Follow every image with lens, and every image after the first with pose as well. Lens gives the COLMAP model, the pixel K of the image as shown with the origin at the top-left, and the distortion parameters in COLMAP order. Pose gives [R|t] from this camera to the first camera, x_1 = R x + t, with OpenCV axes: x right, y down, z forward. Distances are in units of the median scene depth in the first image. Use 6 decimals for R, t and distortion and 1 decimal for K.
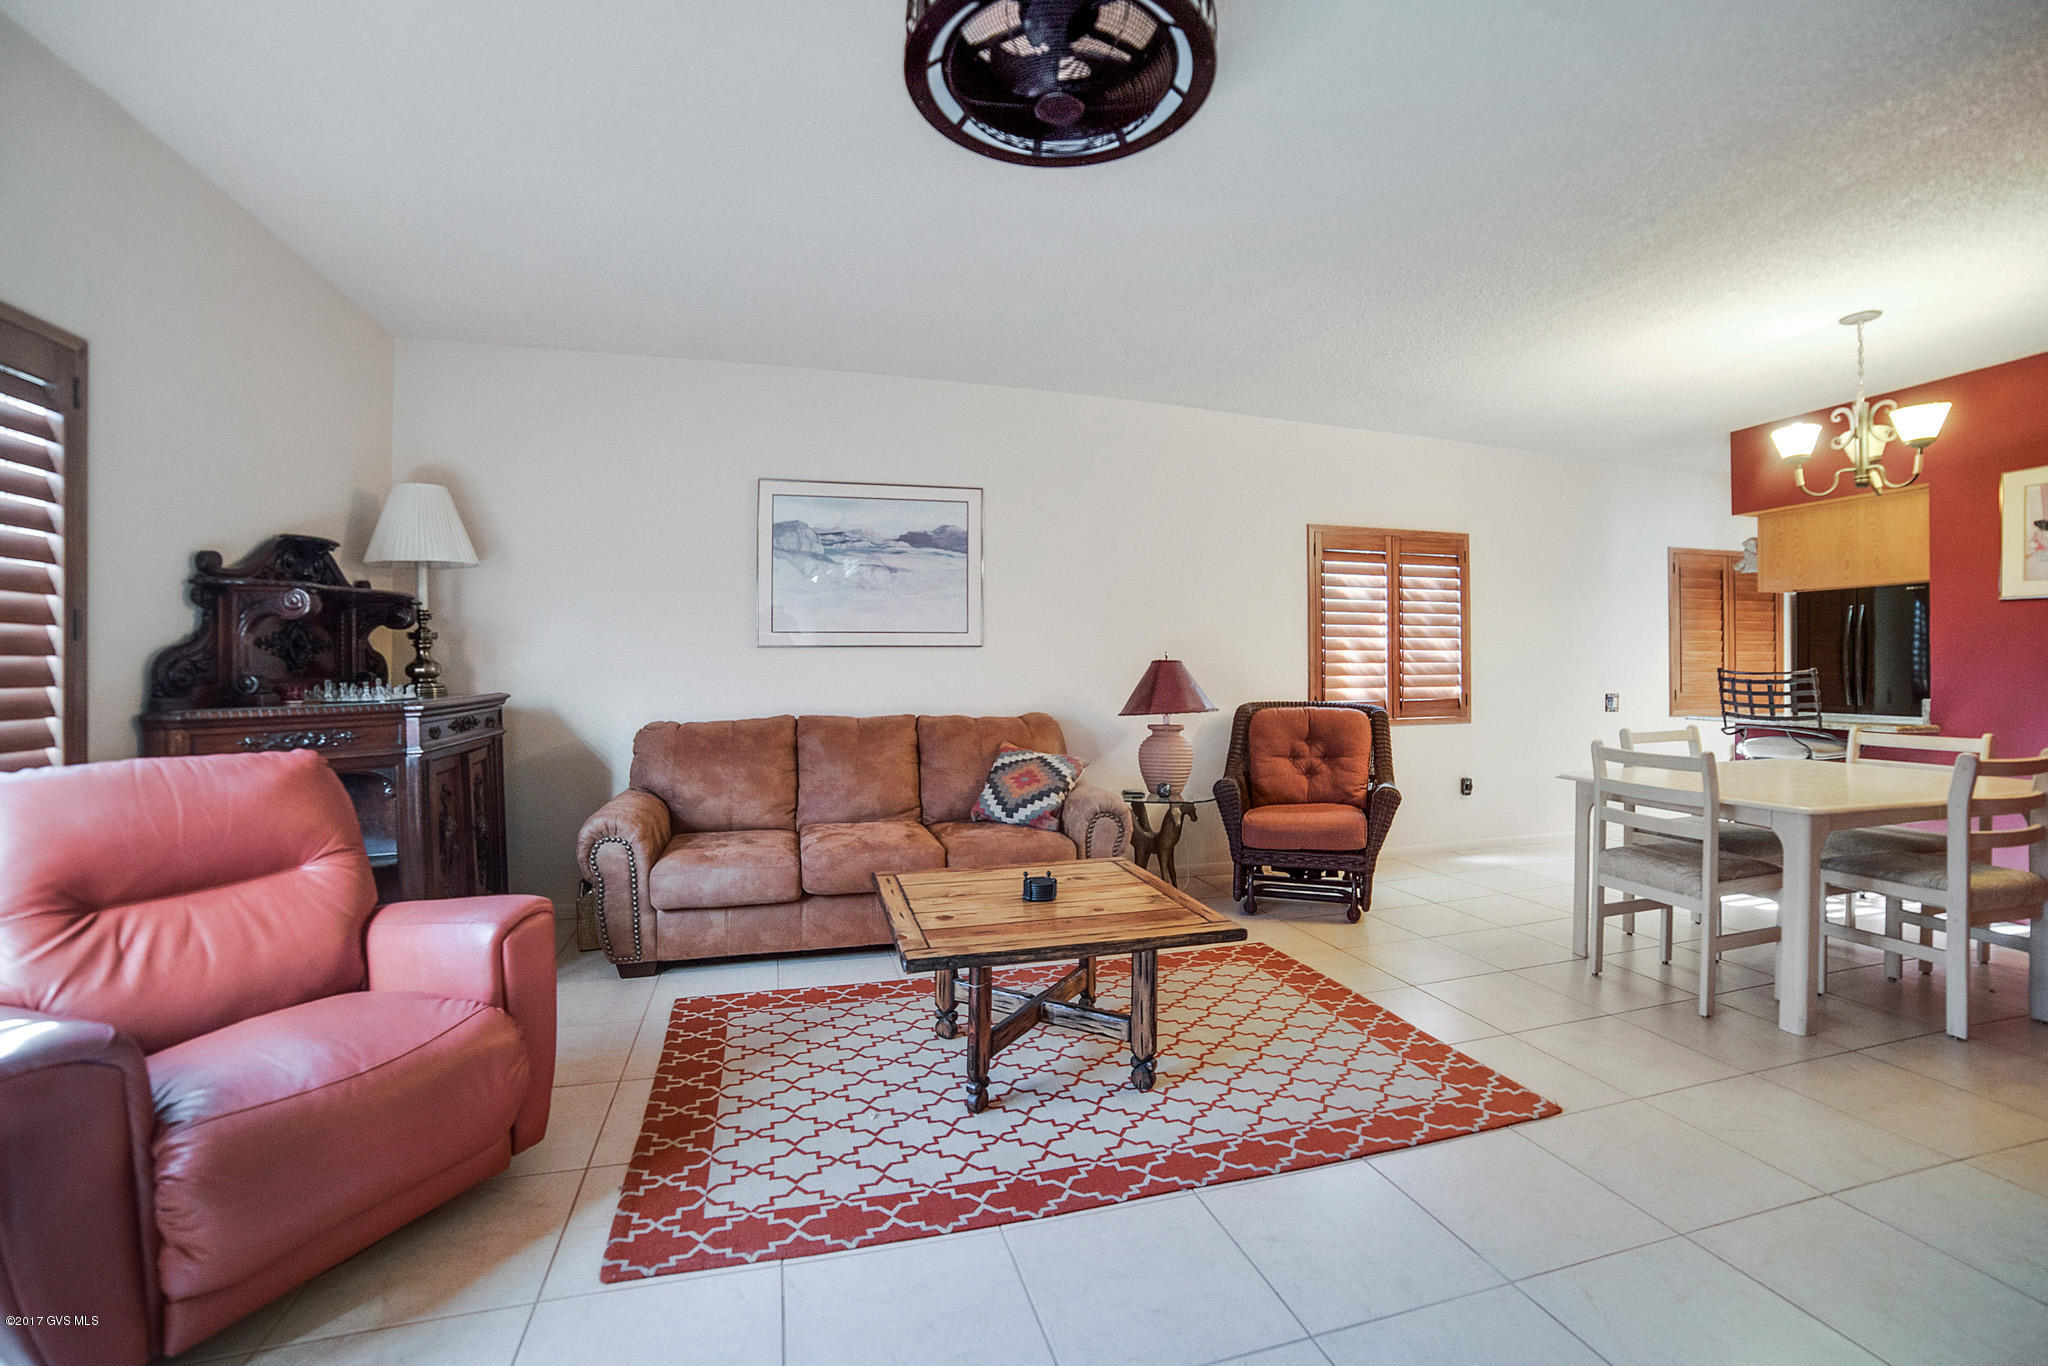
lens RADIAL K [[874.0, 0, 1024.0], [0, 874.0, 683.0], [0, 0, 1]] dist [-0.104067, 0.051799]
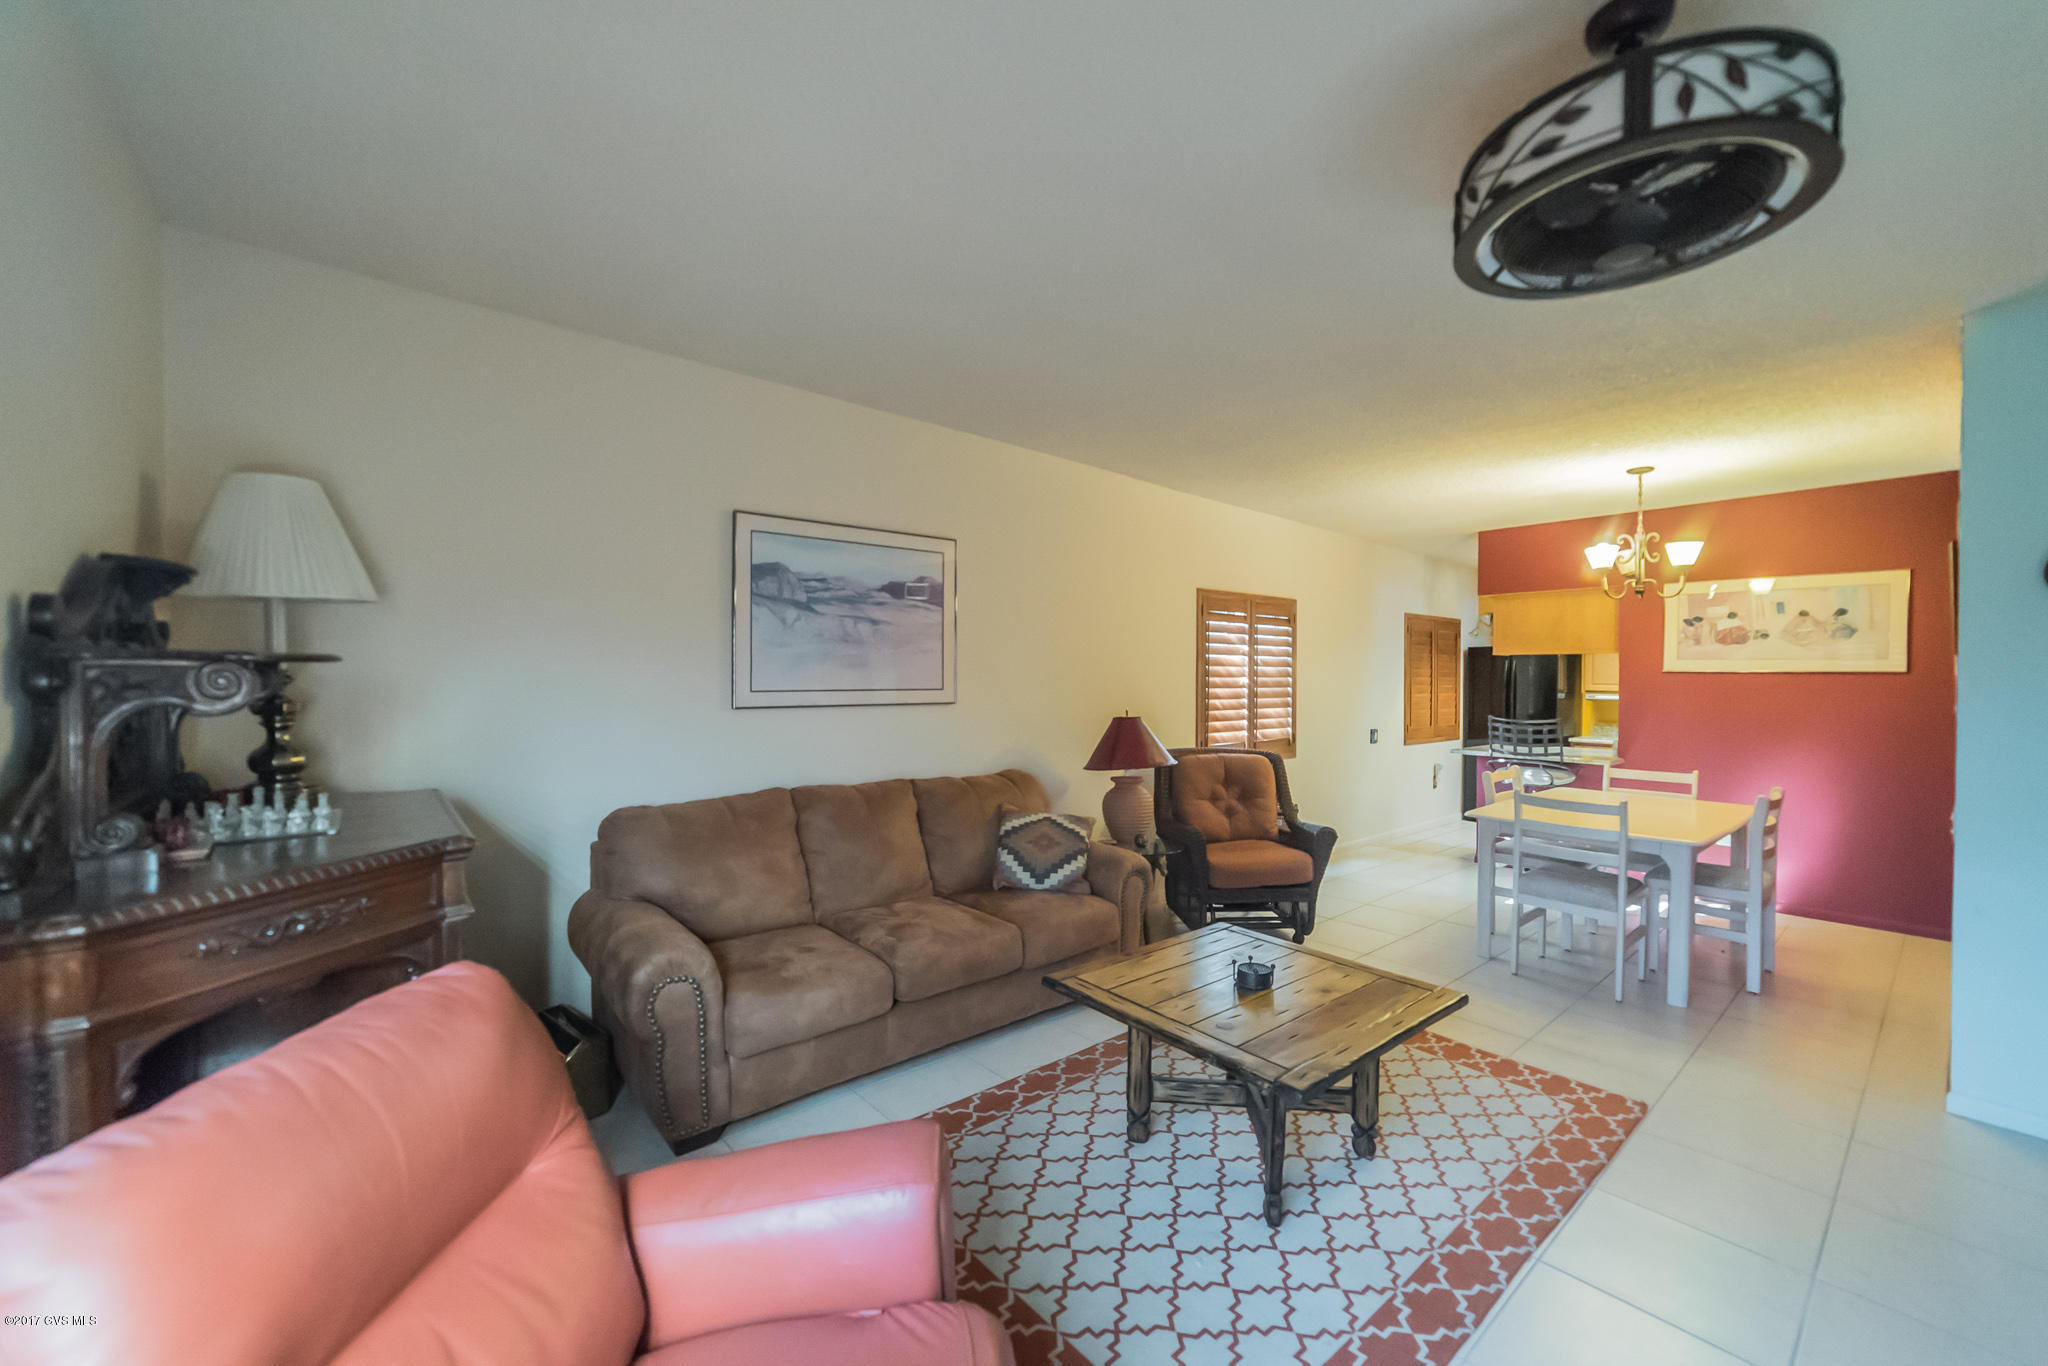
lens RADIAL K [[818.0, 0, 1024.0], [0, 818.0, 699.8], [0, 0, 1]] dist [-0.000096, 0.000001]
pose [[0.908362, -0.004535, 0.418161, -0.389067], [0.000129, 0.999944, 0.010564, -0.059866], [-0.418185, -0.009542, 0.908312, 0.151408]]
